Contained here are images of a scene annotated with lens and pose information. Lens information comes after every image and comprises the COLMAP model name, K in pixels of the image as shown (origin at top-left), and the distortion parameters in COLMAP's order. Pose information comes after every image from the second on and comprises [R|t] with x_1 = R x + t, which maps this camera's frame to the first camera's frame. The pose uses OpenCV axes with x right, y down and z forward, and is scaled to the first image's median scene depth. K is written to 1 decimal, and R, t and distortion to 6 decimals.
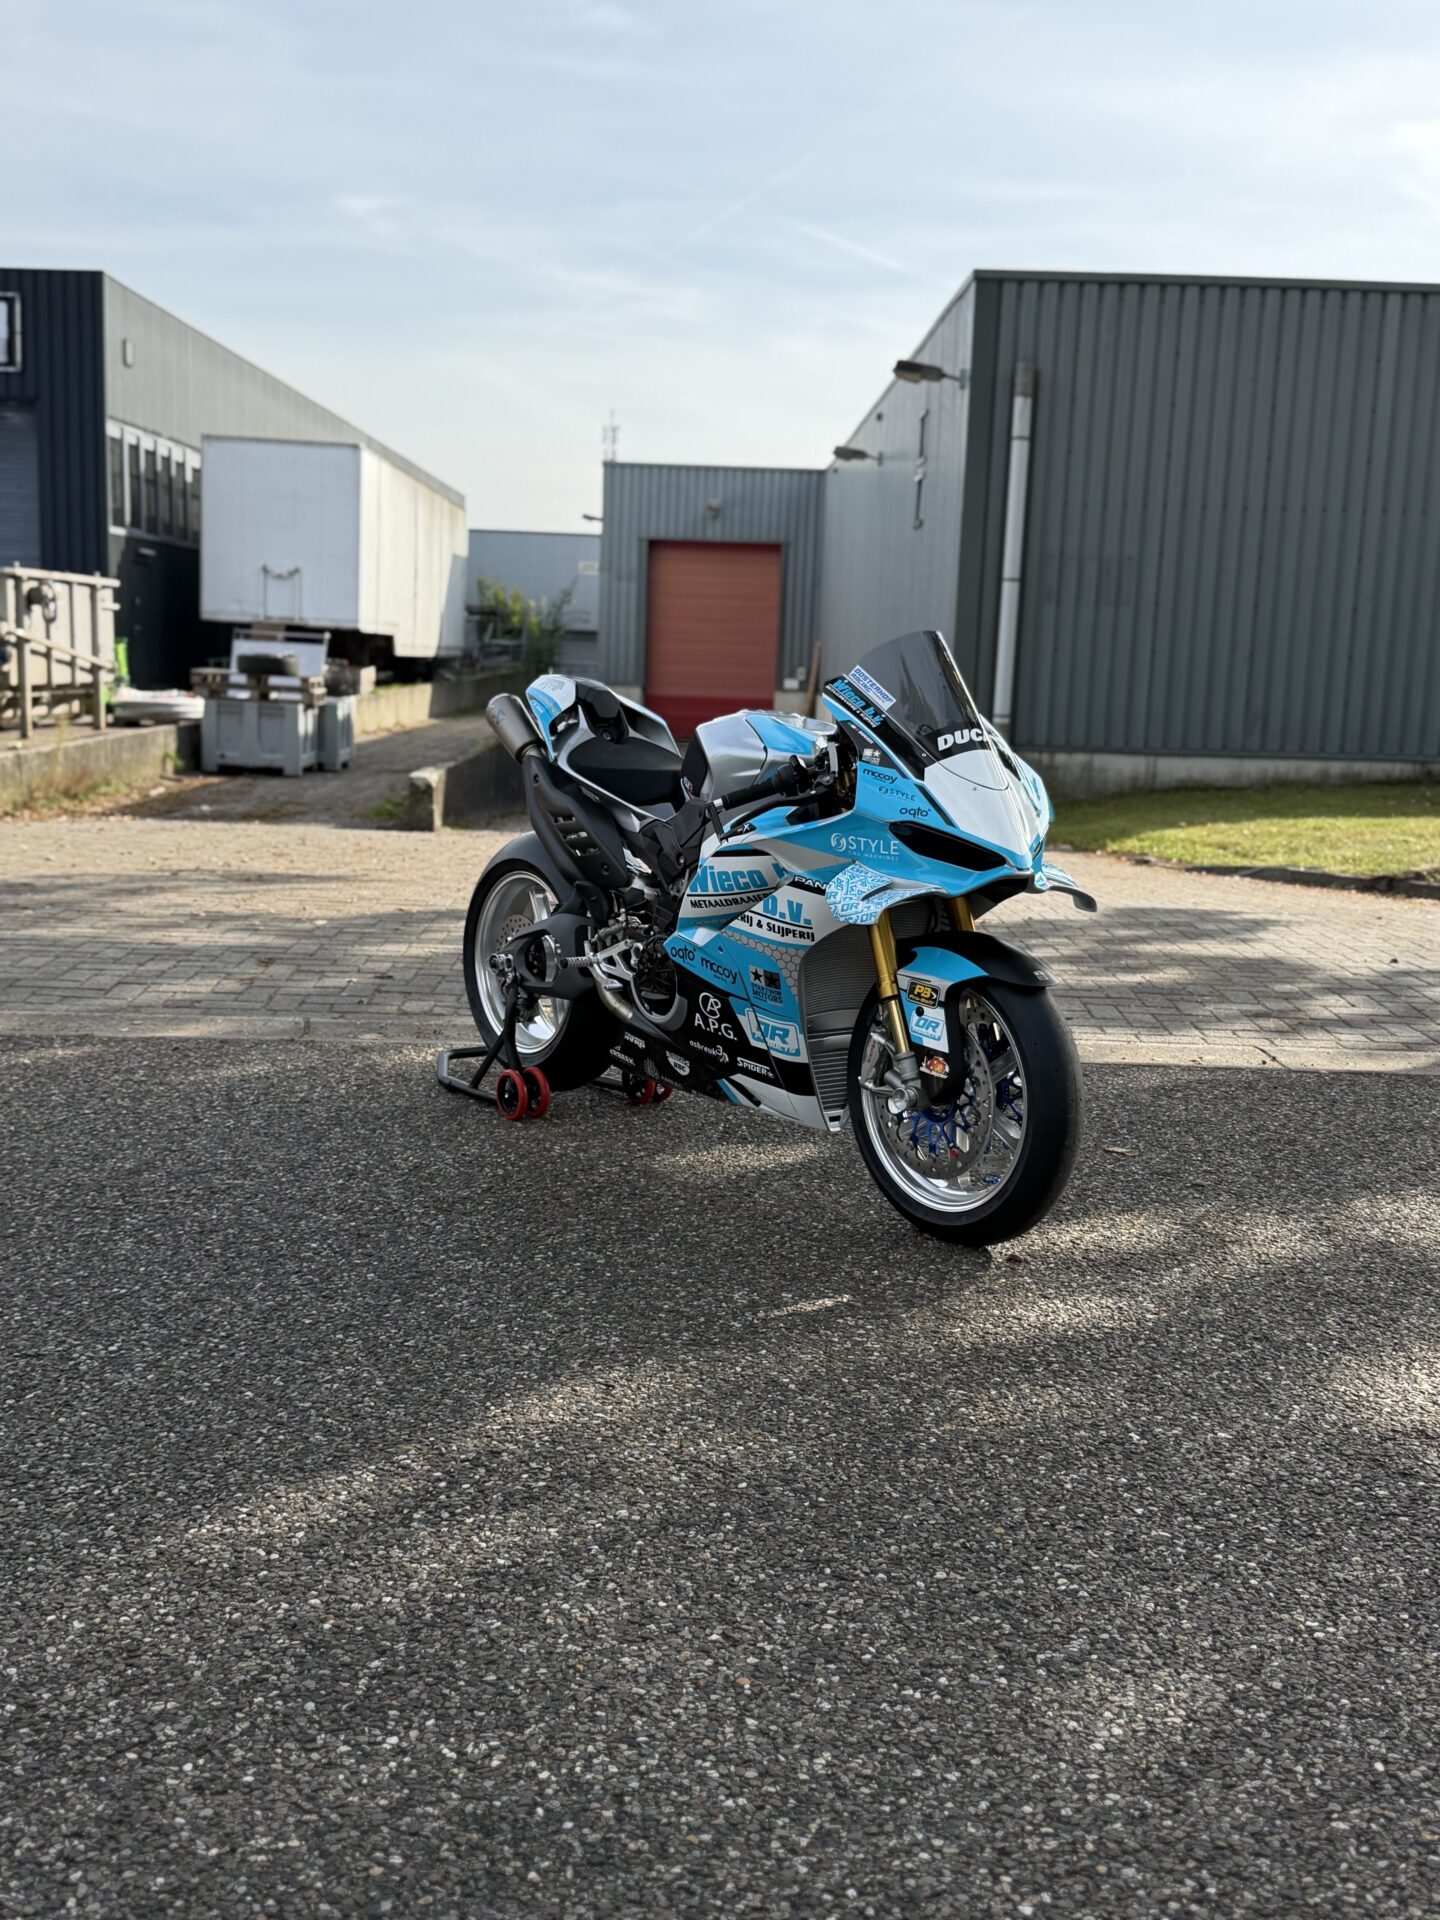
lens RADIAL K [[1997.0, 0, 713.5], [0, 1997.0, 966.7], [0, 0, 1]] dist [0.184312, -0.444413]
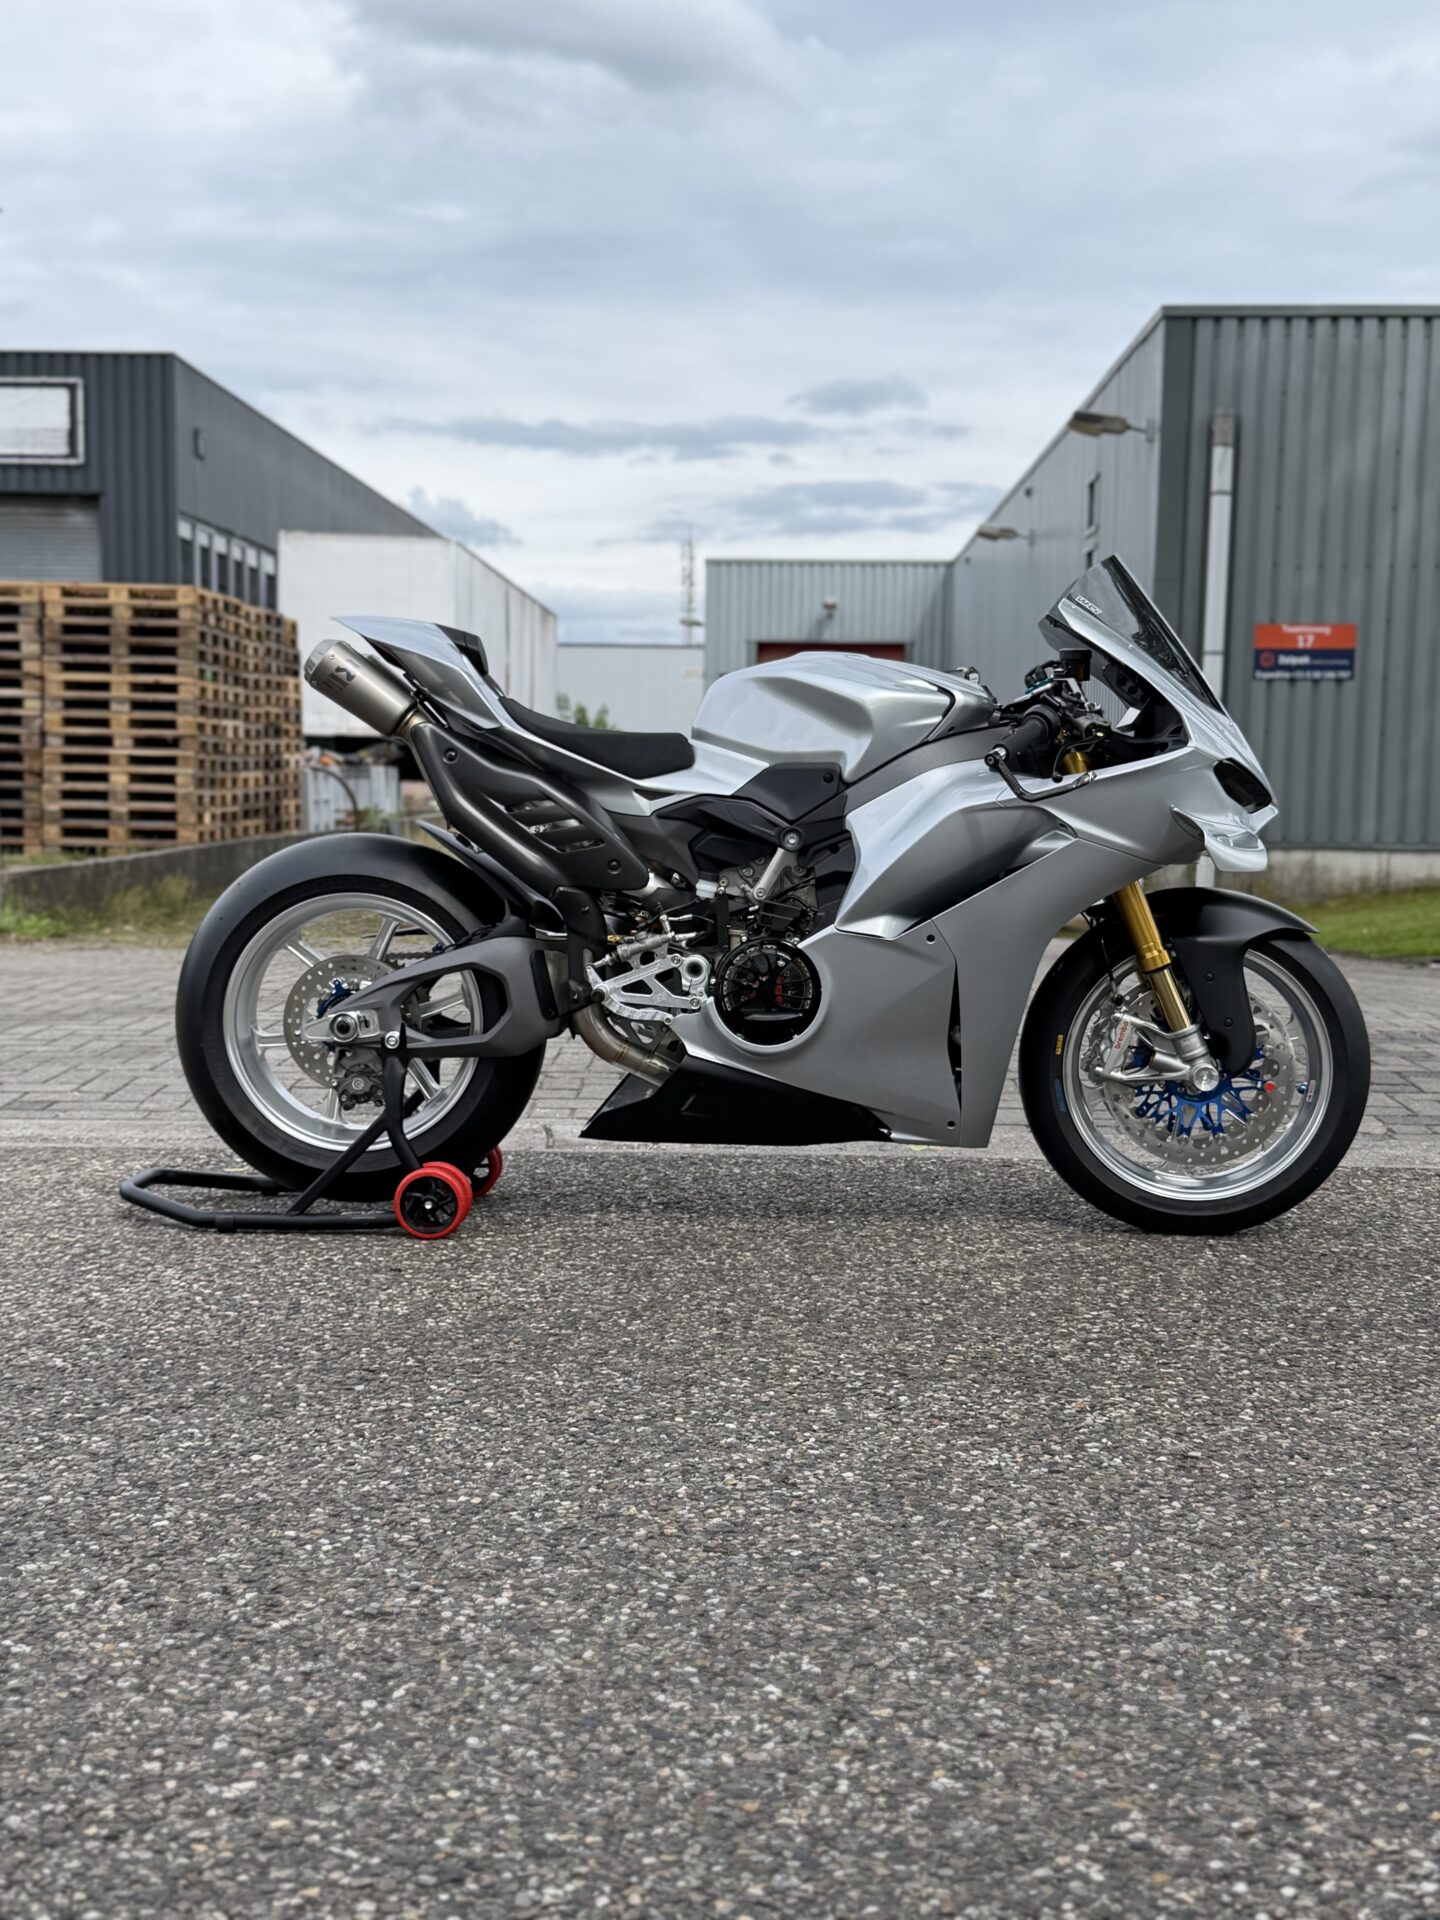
lens RADIAL K [[2184.8, 0, 711.6], [0, 2184.8, 960.4], [0, 0, 1]] dist [0.199317, -0.480497]
pose [[0.999051, -0.015214, -0.040806, -0.164056], [0.012164, 0.997186, -0.073978, 0.039742], [0.041816, 0.073412, 0.996425, 0.273180]]
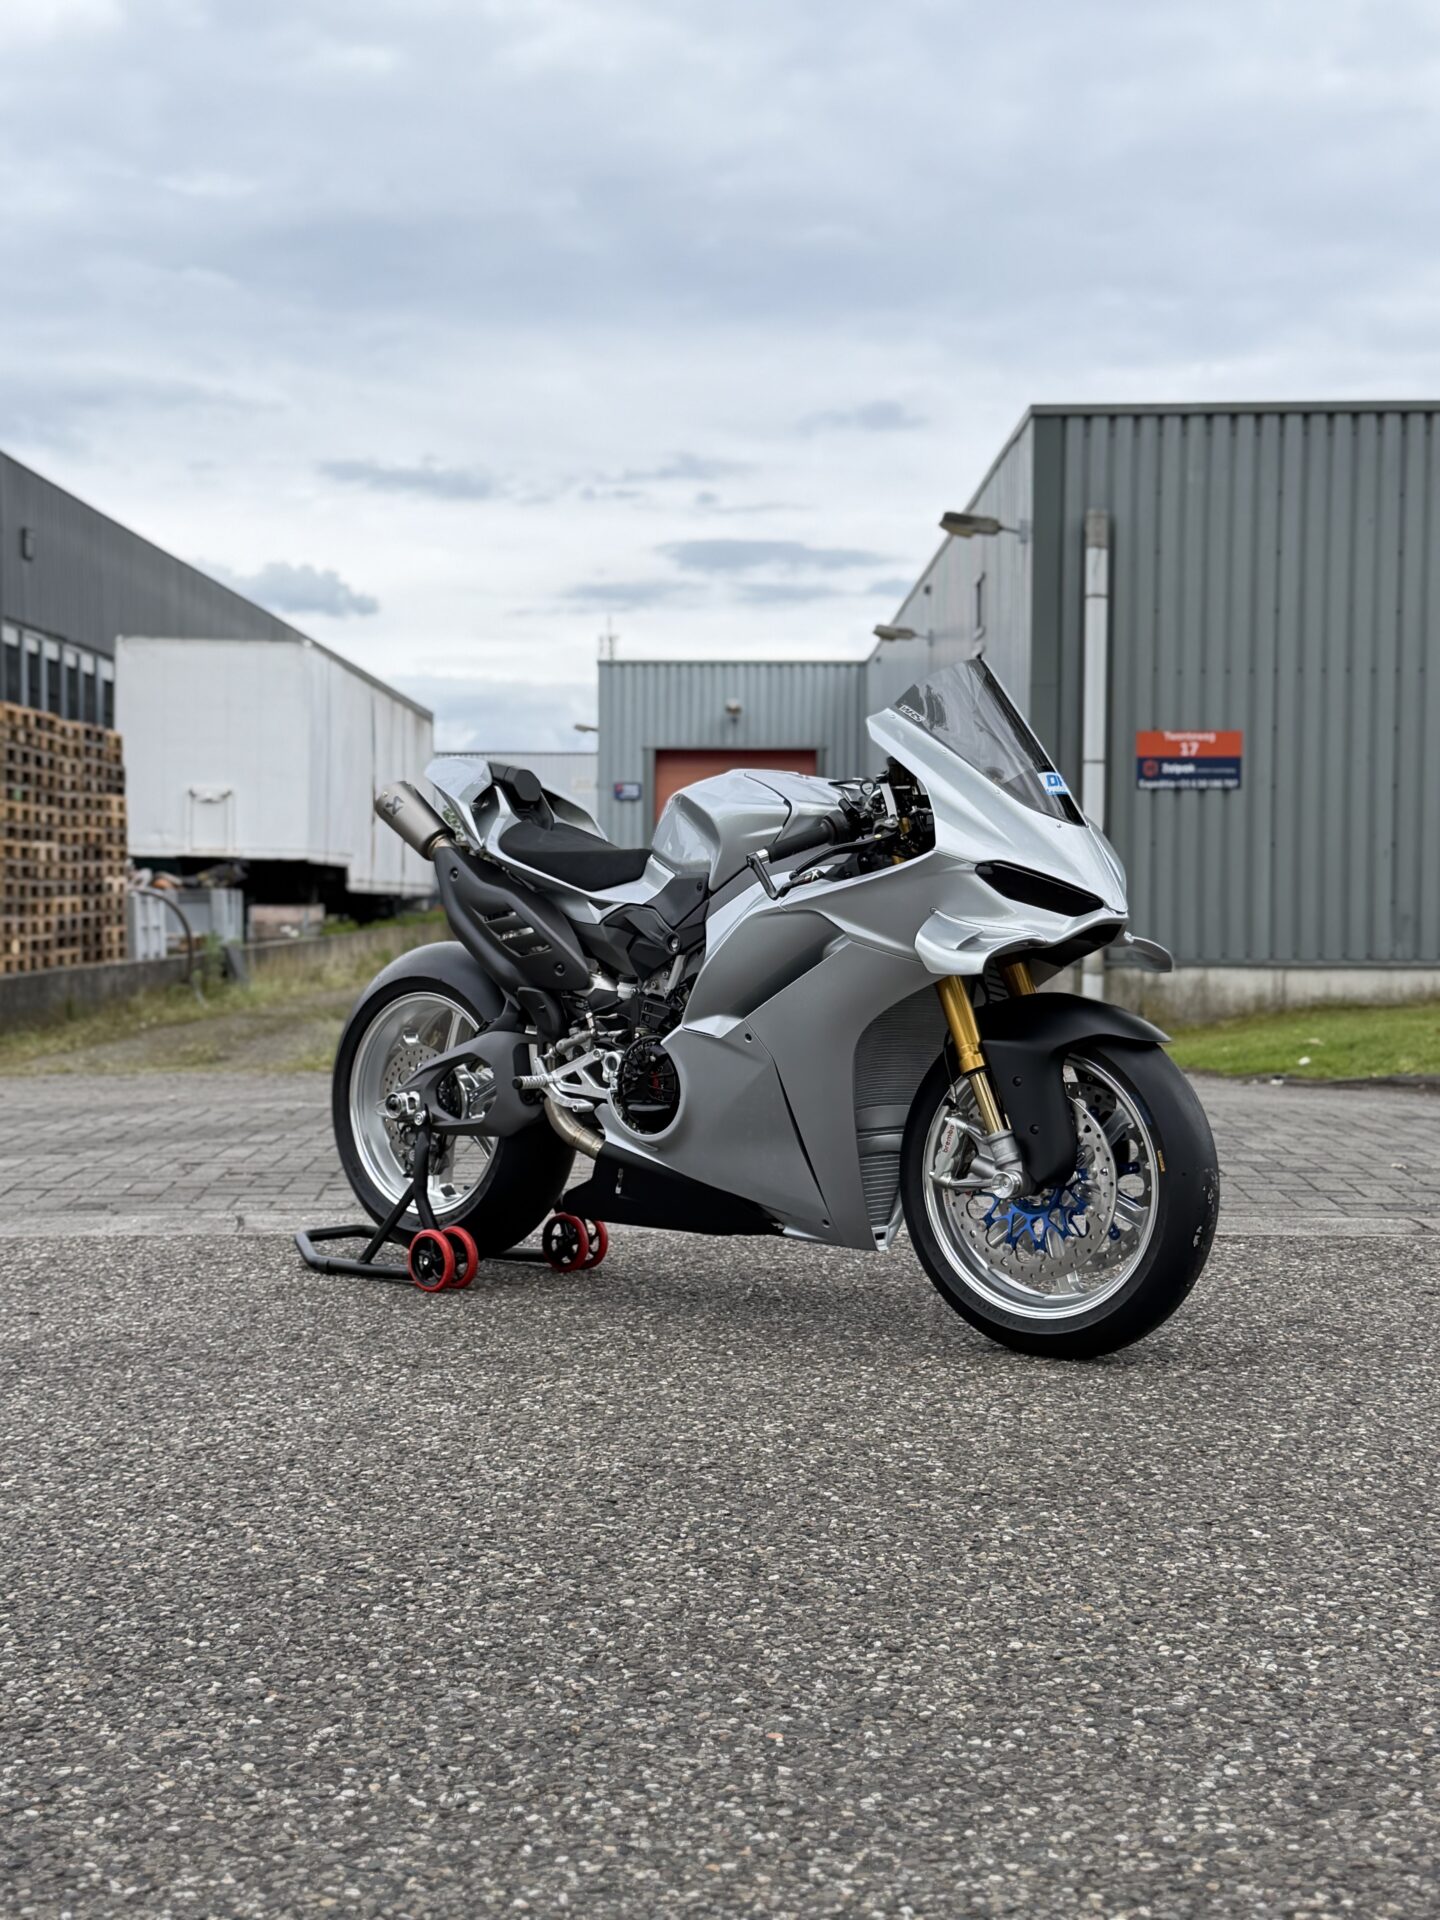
lens RADIAL K [[2490.0, 0, 720.3], [0, 2490.0, 949.9], [0, 0, 1]] dist [0.190621, -0.445697]
pose [[0.999522, -0.029735, -0.008481, 0.006012], [0.028313, 0.990367, -0.135543, 0.096851], [0.012430, 0.135238, 0.990735, -0.031521]]
